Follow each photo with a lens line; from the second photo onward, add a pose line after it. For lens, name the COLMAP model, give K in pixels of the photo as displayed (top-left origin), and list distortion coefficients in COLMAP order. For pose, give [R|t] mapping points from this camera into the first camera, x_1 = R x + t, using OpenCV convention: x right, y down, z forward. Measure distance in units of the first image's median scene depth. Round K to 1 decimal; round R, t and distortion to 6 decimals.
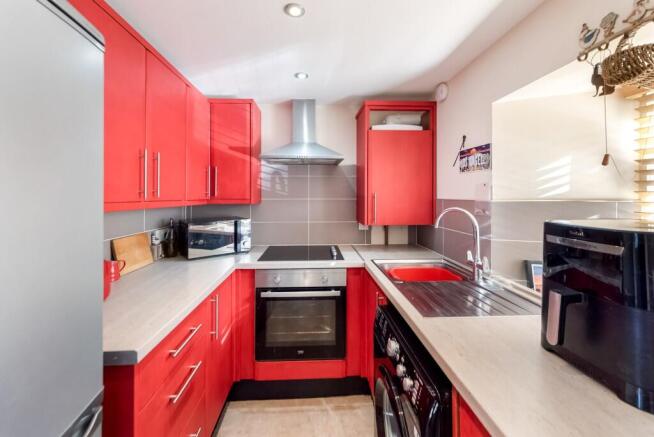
lens RADIAL K [[264.9, 0, 327.0], [0, 264.9, 192.3], [0, 0, 1]] dist [0.016101, -0.000337]
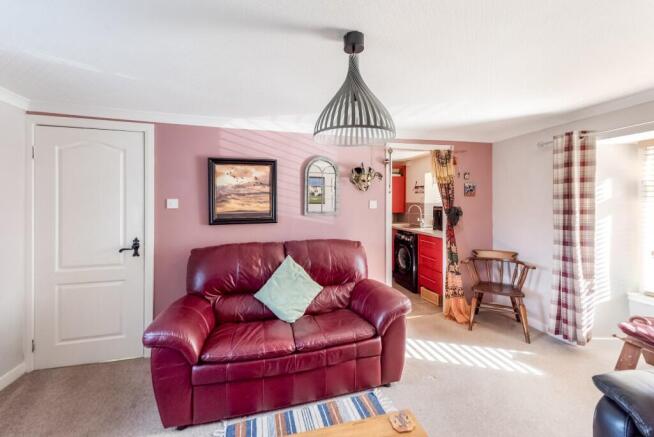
lens RADIAL K [[264.9, 0, 331.2], [0, 264.9, 195.9], [0, 0, 1]] dist [0.016101, -0.000337]
pose [[0.980802, 0.006909, 0.194883, -0.834875], [-0.002610, 0.999748, -0.022305, 0.019086], [-0.194988, 0.021368, 0.980573, -1.444162]]
